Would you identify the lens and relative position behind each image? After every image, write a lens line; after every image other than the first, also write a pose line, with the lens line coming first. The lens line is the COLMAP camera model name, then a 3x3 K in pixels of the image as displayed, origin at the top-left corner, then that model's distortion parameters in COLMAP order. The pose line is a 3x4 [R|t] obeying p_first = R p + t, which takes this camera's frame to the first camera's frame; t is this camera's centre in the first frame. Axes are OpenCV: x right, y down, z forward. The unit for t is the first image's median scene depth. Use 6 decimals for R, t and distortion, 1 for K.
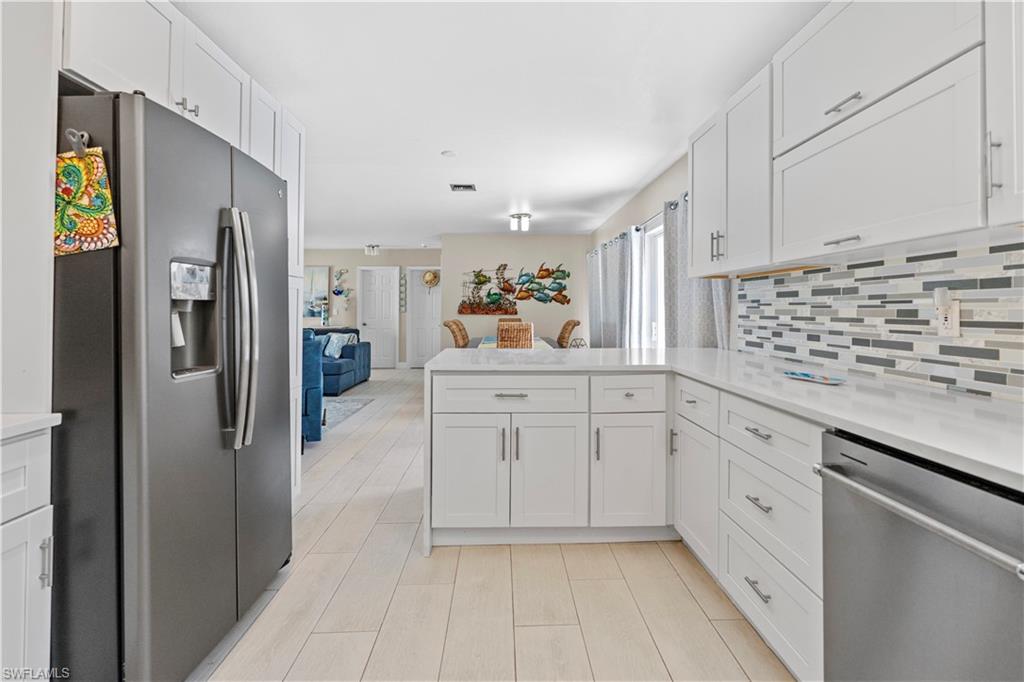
lens RADIAL K [[472.9, 0, 524.8], [0, 472.9, 306.9], [0, 0, 1]] dist [-0.001611, -0.000080]
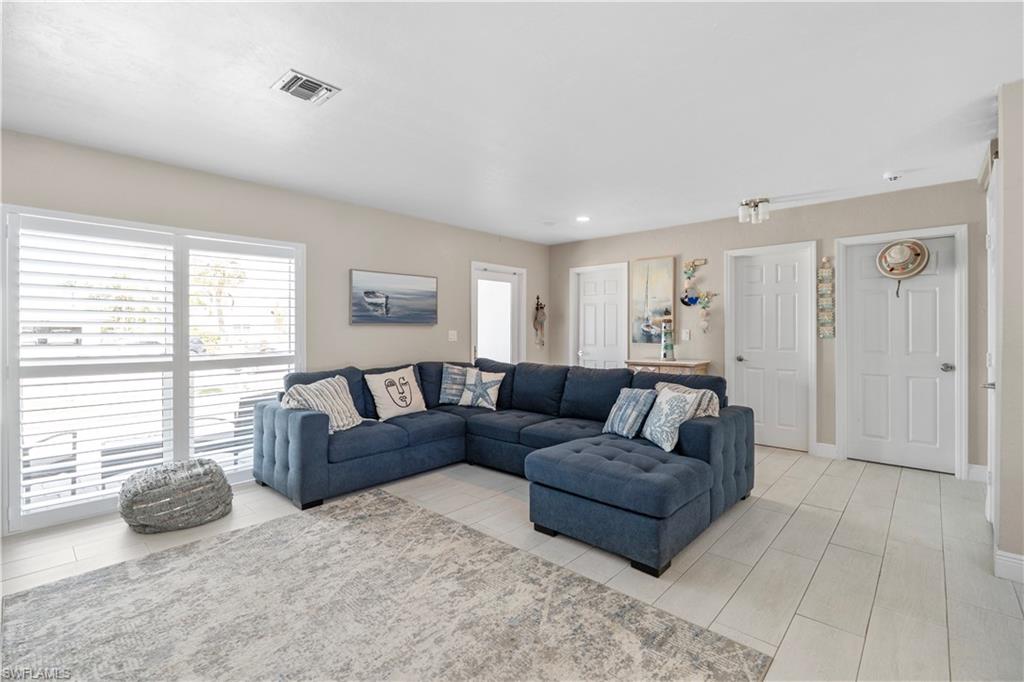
lens RADIAL K [[459.6, 0, 508.2], [0, 459.6, 328.4], [0, 0, 1]] dist [-0.004077, -0.000320]
pose [[0.695939, 0.001542, -0.718099, -0.511641], [0.005770, 0.999953, 0.007739, -0.011007], [0.718077, -0.009530, 0.695898, 1.556661]]
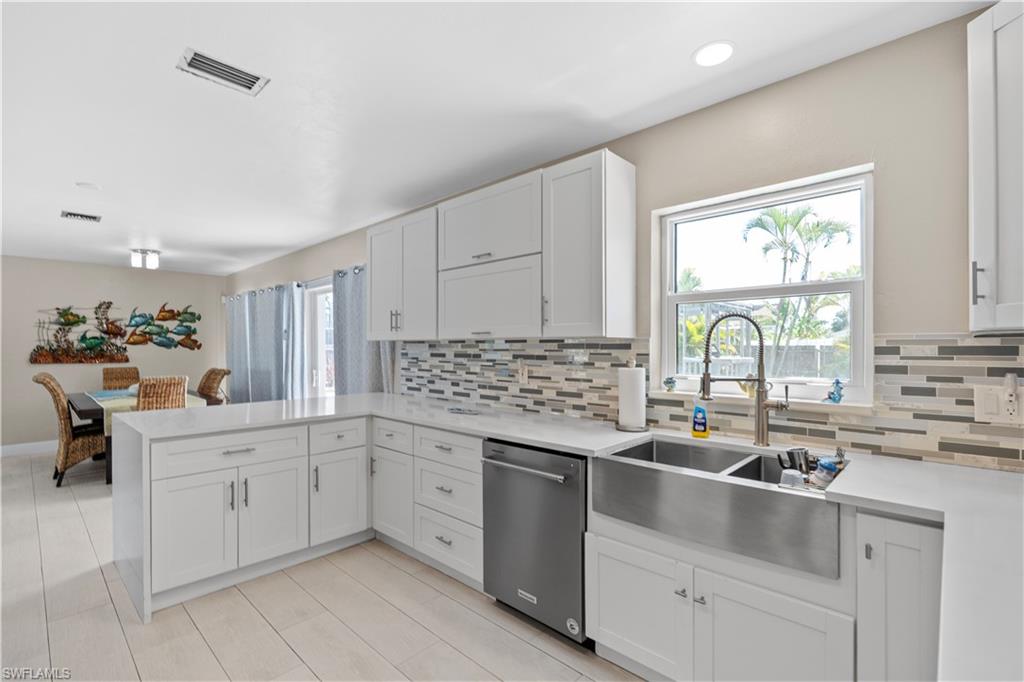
lens RADIAL K [[461.1, 0, 506.4], [0, 461.1, 350.9], [0, 0, 1]] dist [-0.002171, -0.000168]
pose [[0.726688, -0.009404, 0.686904, -0.251168], [-0.003421, 0.999844, 0.017307, -0.057181], [-0.686959, -0.014927, 0.726542, -0.181045]]
